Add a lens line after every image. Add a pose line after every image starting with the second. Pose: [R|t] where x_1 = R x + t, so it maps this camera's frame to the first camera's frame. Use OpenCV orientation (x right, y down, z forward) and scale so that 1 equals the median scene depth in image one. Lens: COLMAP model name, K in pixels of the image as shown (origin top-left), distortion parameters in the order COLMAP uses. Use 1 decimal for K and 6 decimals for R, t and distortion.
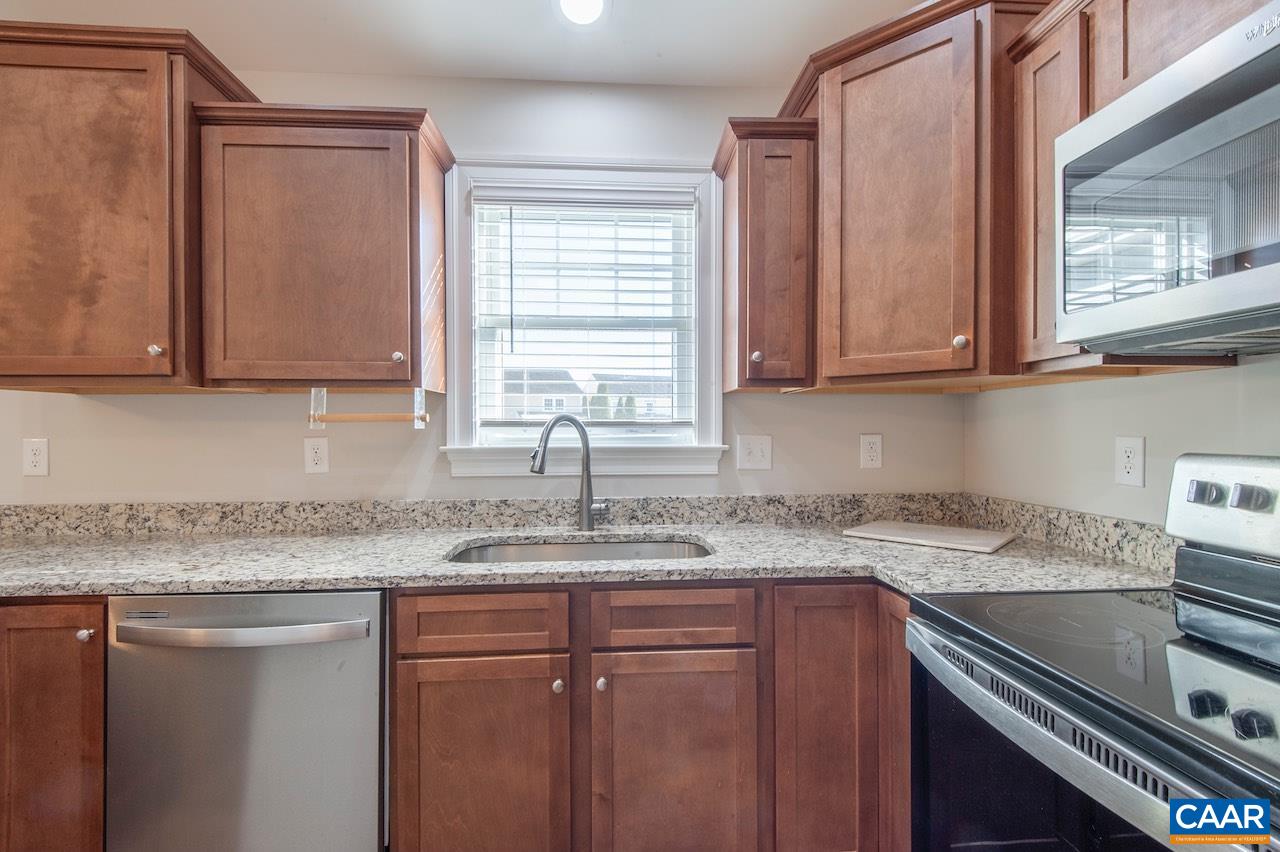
lens RADIAL K [[582.1, 0, 638.1], [0, 582.1, 428.7], [0, 0, 1]] dist [0.026132, -0.013265]
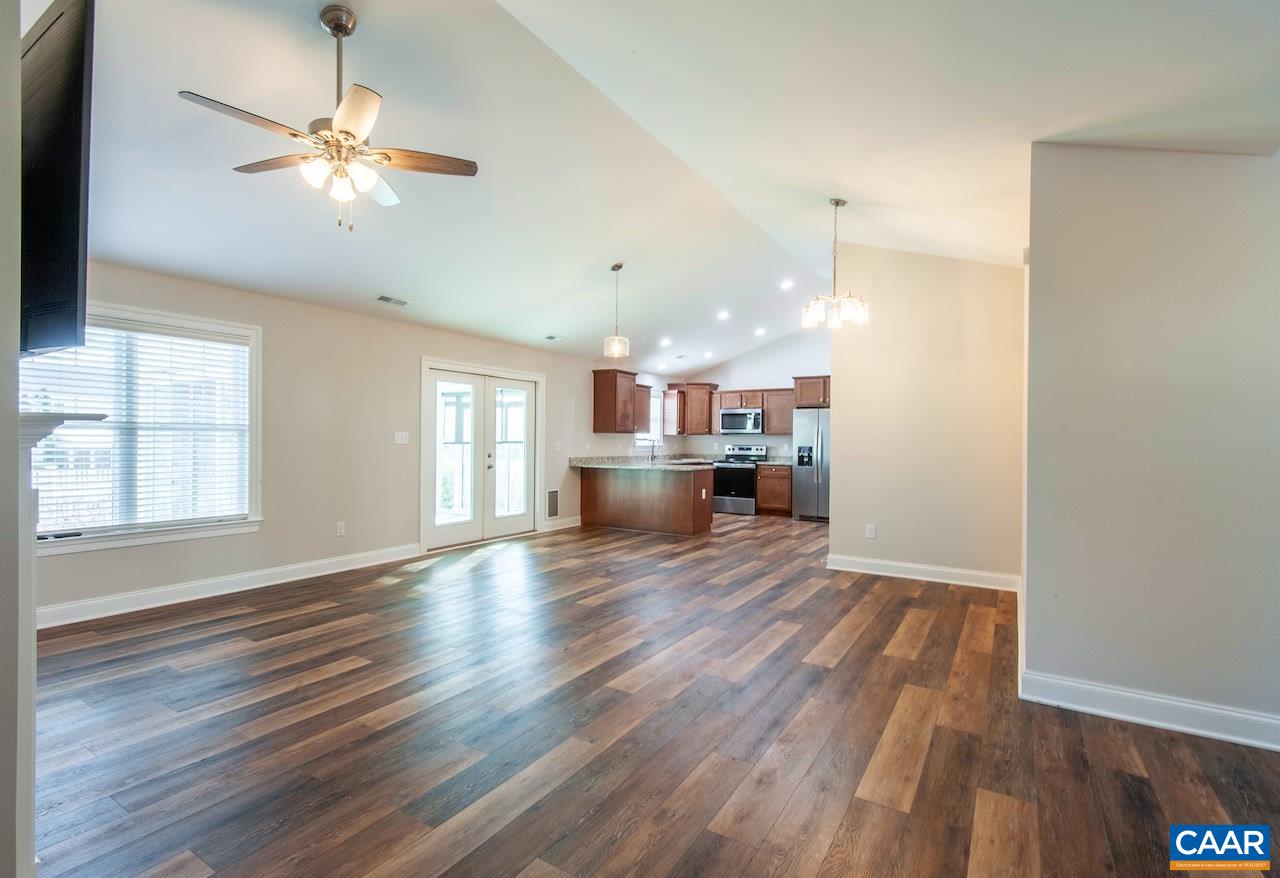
lens RADIAL K [[603.9, 0, 610.2], [0, 603.9, 438.1], [0, 0, 1]] dist [0.023075, -0.002727]
pose [[0.600481, 0.013630, 0.799523, -5.272426], [-0.010453, 0.999903, -0.009195, 0.027785], [-0.799571, -0.002836, 0.600565, -2.195817]]
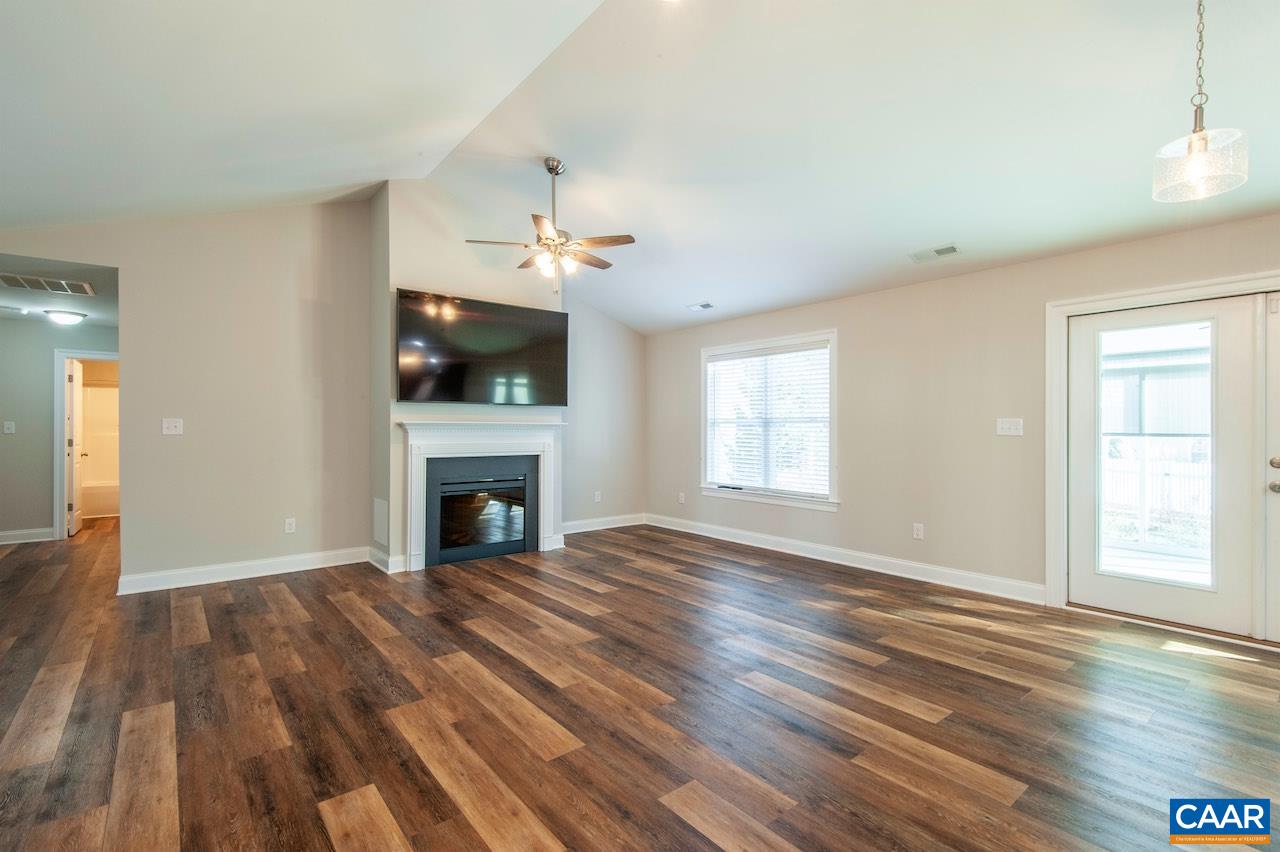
lens RADIAL K [[582.1, 0, 640.3], [0, 582.1, 426.6], [0, 0, 1]] dist [0.026132, -0.013265]
pose [[0.584768, 0.006479, -0.811174, -1.966631], [-0.005997, 0.999975, 0.003663, 0.003009], [0.811178, 0.002722, 0.584793, -1.757746]]
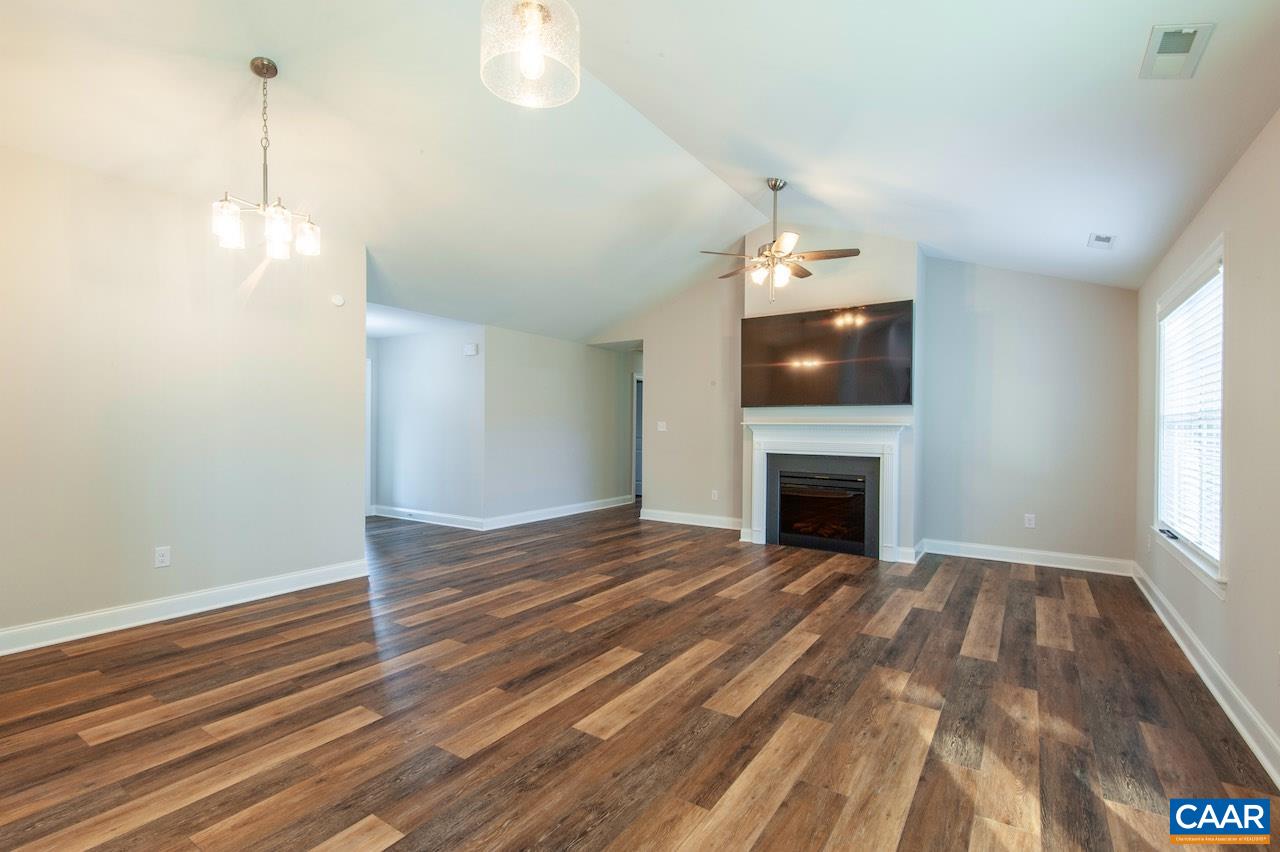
lens RADIAL K [[582.1, 0, 635.9], [0, 582.1, 427.0], [0, 0, 1]] dist [0.026132, -0.013265]
pose [[-0.607869, 0.001979, -0.794035, -1.682897], [-0.005276, 0.999965, 0.006531, 0.001823], [0.794020, 0.008159, -0.607837, 0.674365]]
